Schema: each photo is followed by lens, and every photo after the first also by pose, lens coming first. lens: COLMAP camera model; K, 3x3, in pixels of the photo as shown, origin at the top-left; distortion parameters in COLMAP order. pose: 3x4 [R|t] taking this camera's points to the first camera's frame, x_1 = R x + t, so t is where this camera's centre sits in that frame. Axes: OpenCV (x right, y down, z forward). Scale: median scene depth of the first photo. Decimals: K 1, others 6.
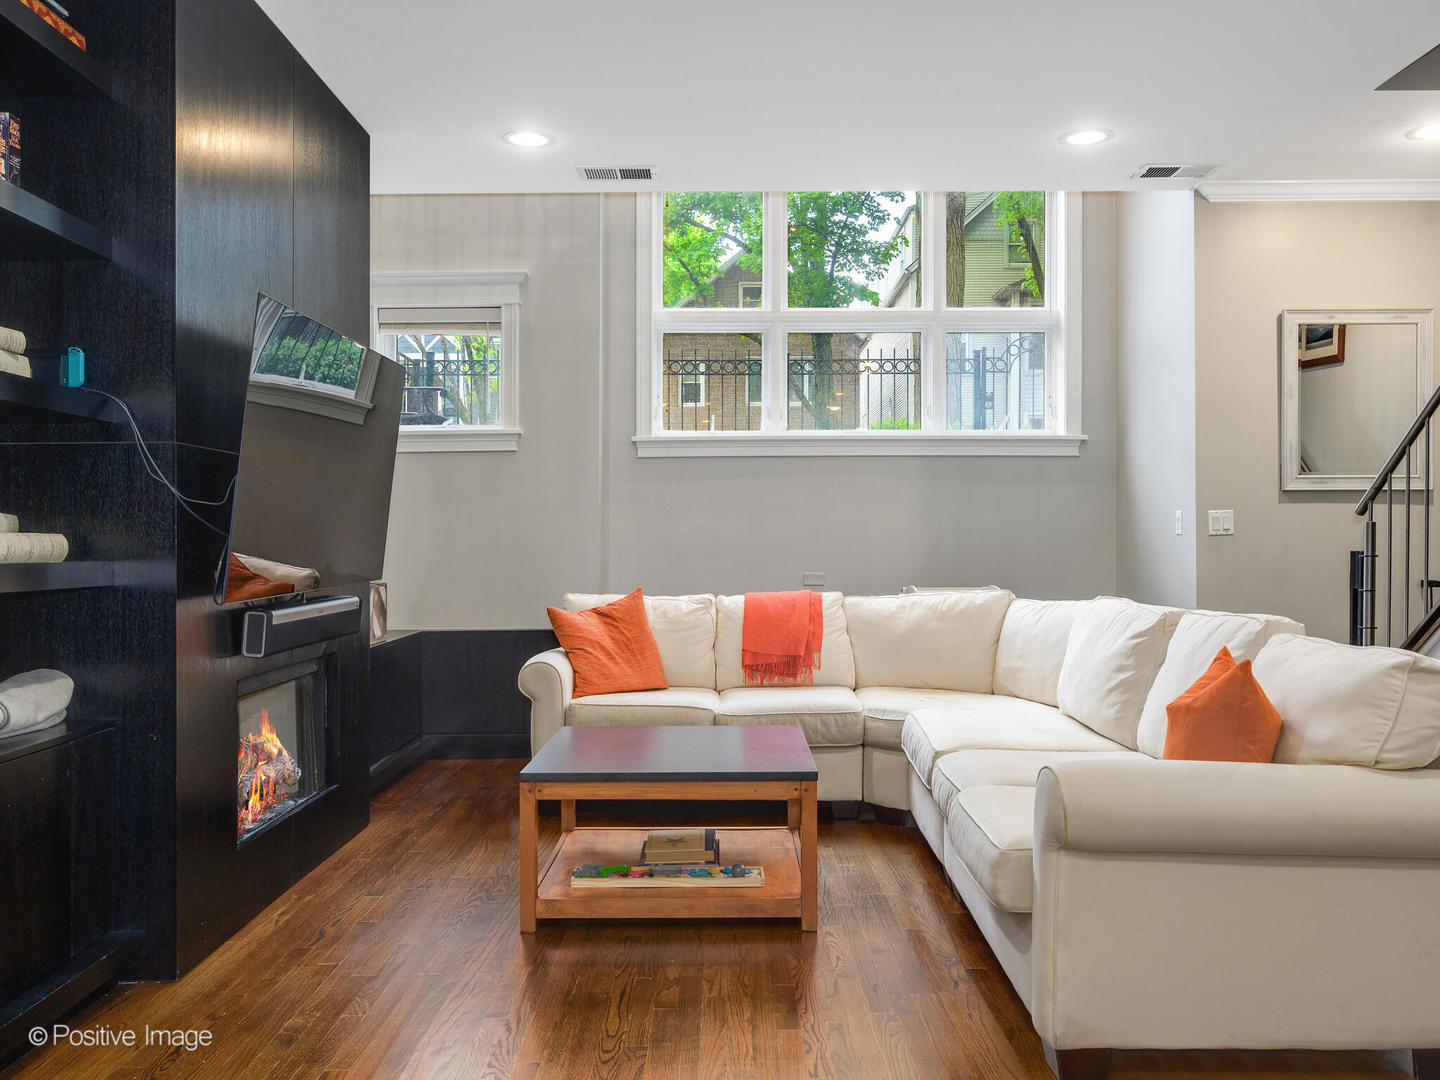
lens RADIAL K [[1135.8, 0, 722.4], [0, 1135.8, 530.4], [0, 0, 1]] dist [0.029003, 0.001421]
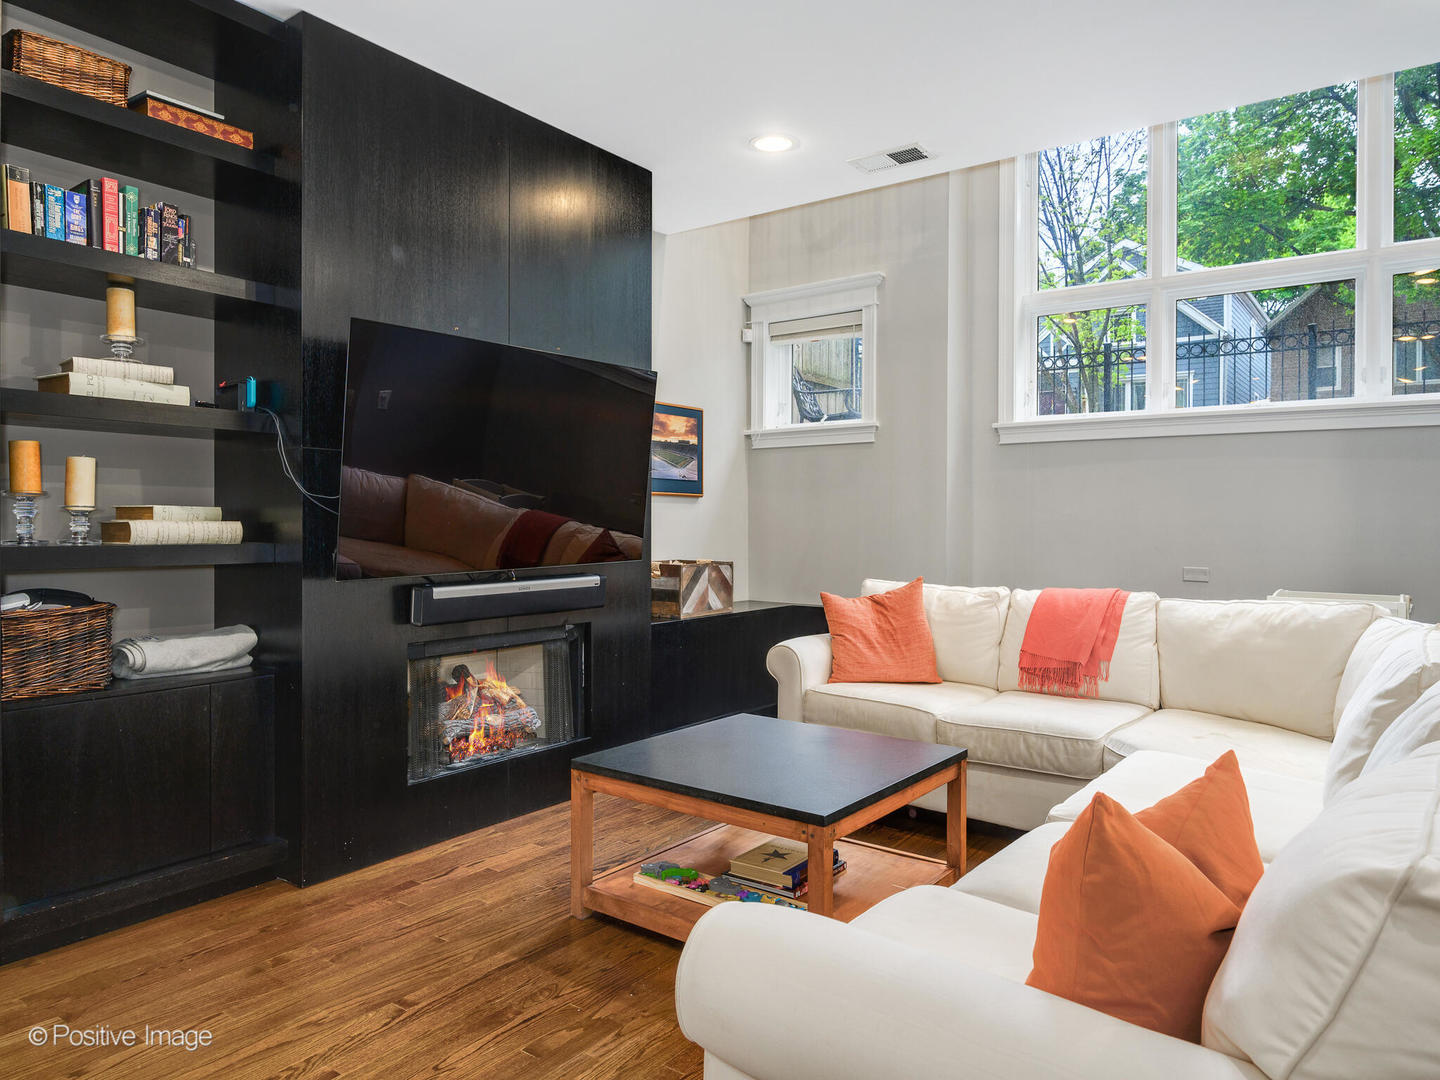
lens RADIAL K [[922.2, 0, 760.2], [0, 922.2, 510.4], [0, 0, 1]] dist [0.005121, 0.003634]
pose [[0.813860, 0.005884, -0.581031, 0.278812], [-0.005496, 0.999982, 0.002428, -0.008420], [0.581035, 0.001218, 0.813878, 0.271964]]
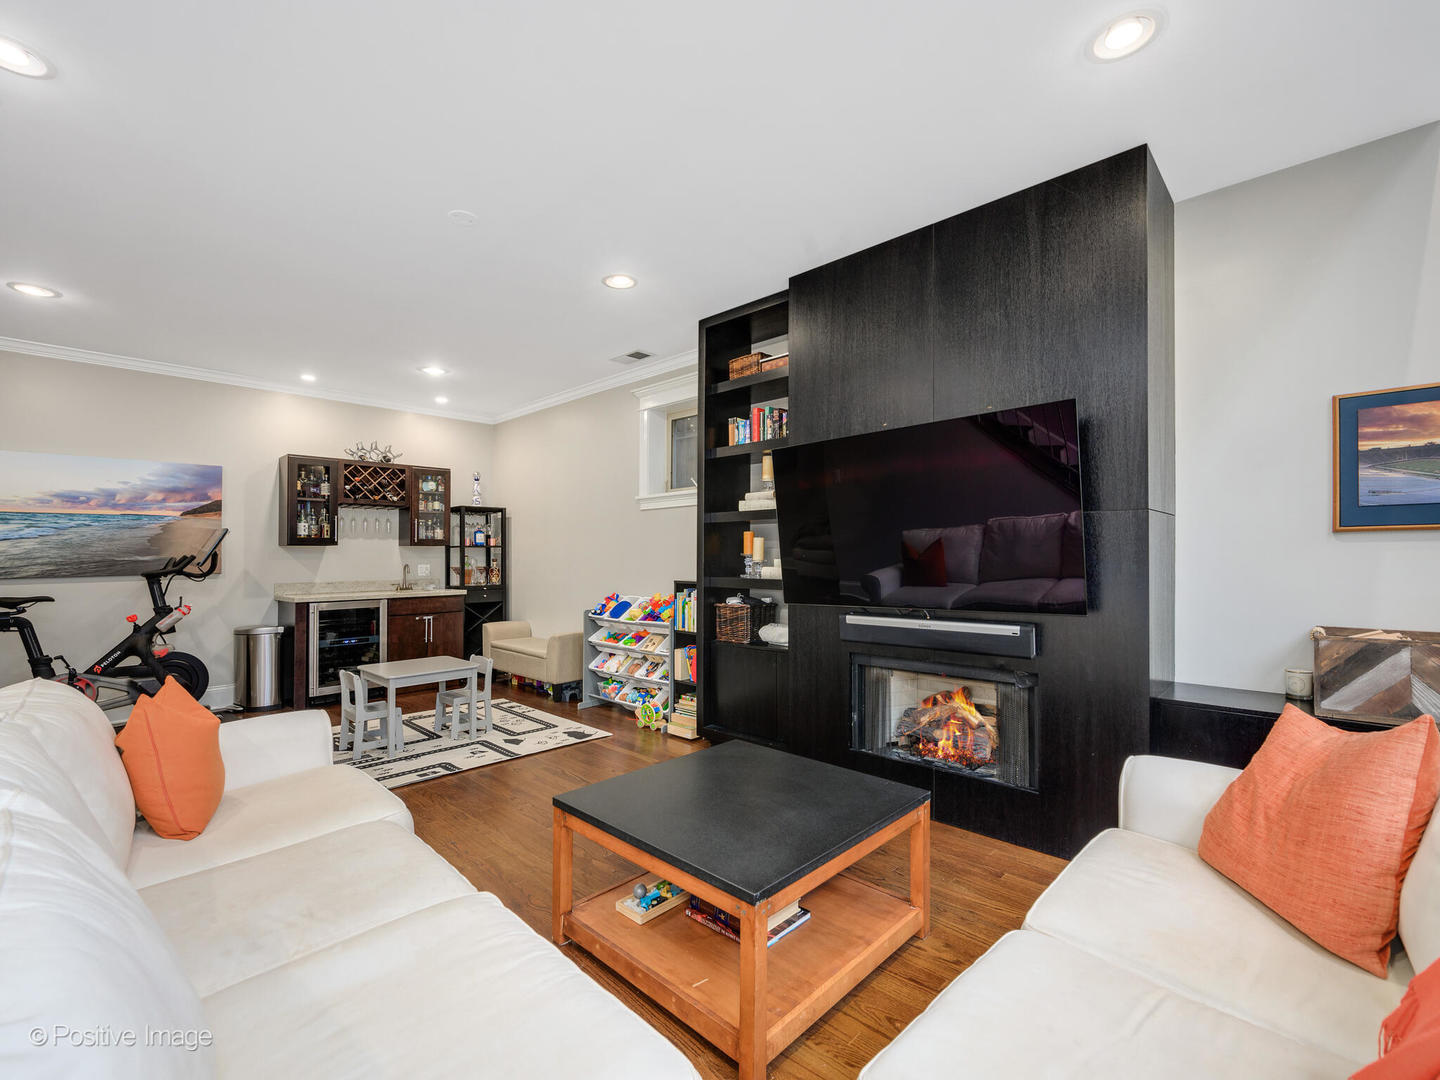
lens RADIAL K [[656.7, 0, 715.0], [0, 656.7, 548.6], [0, 0, 1]] dist [0.007305, -0.001854]
pose [[-0.686915, -0.003470, -0.726730, 0.288754], [0.013156, 0.999765, -0.017209, -0.008864], [0.726619, -0.021382, -0.686708, 0.983890]]
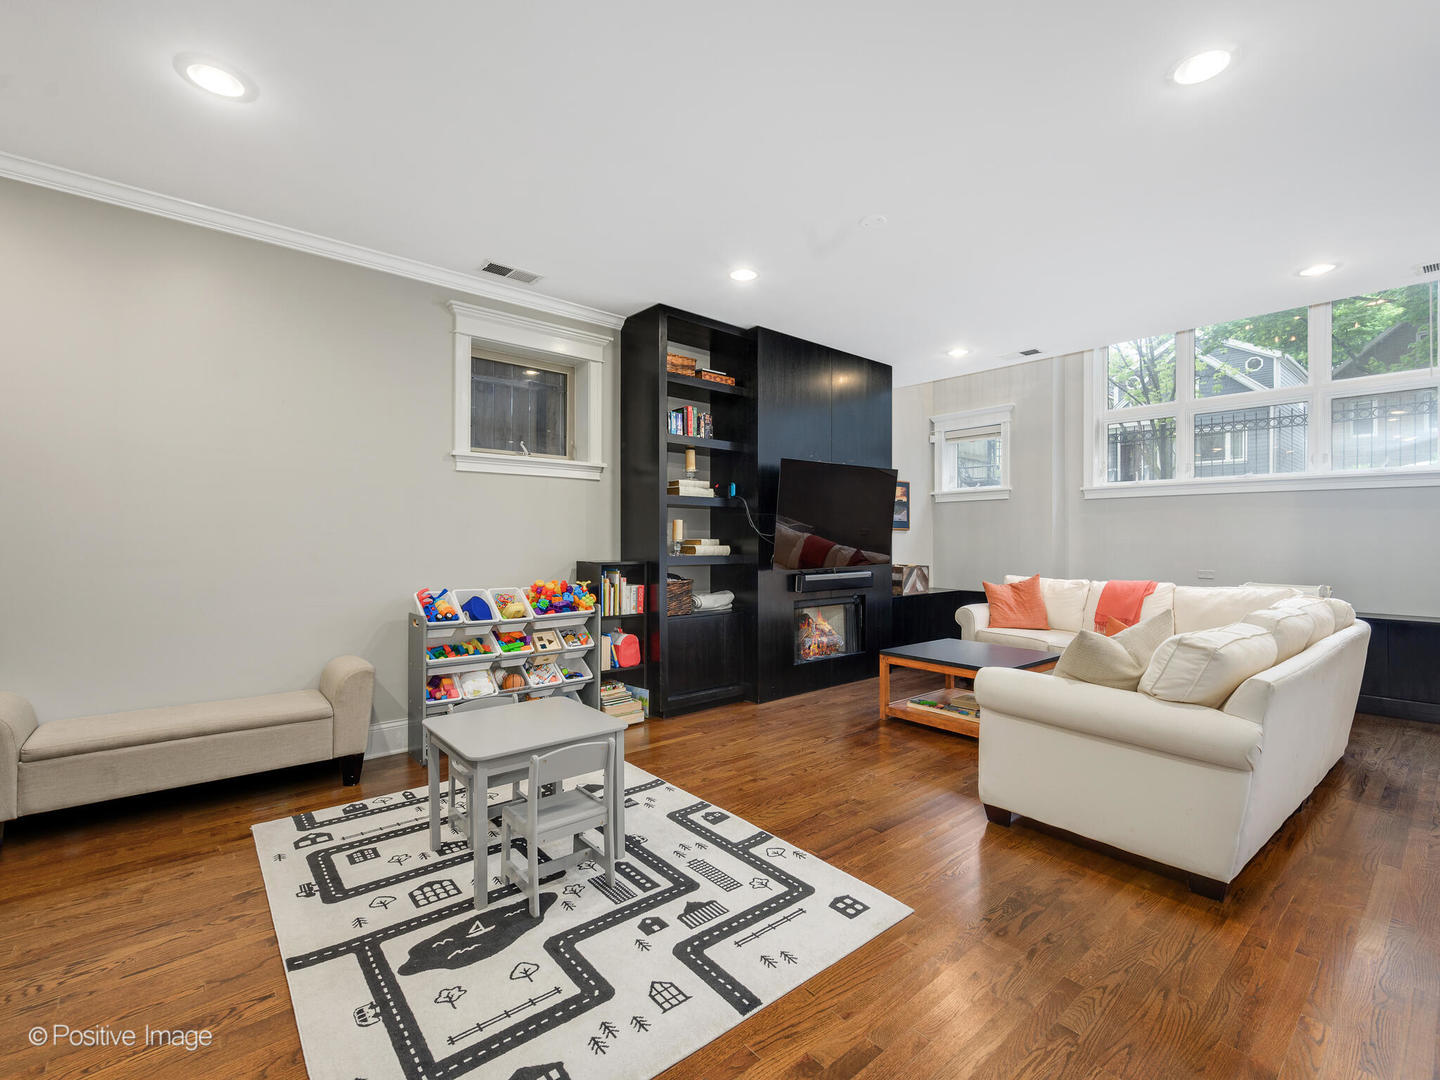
lens RADIAL K [[656.7, 0, 769.5], [0, 656.7, 533.7], [0, 0, 1]] dist [0.007305, -0.001854]
pose [[0.682617, 0.005349, -0.730756, 0.412637], [-0.000660, 0.999977, 0.006703, -0.022083], [0.730776, -0.004093, 0.682605, -0.050928]]
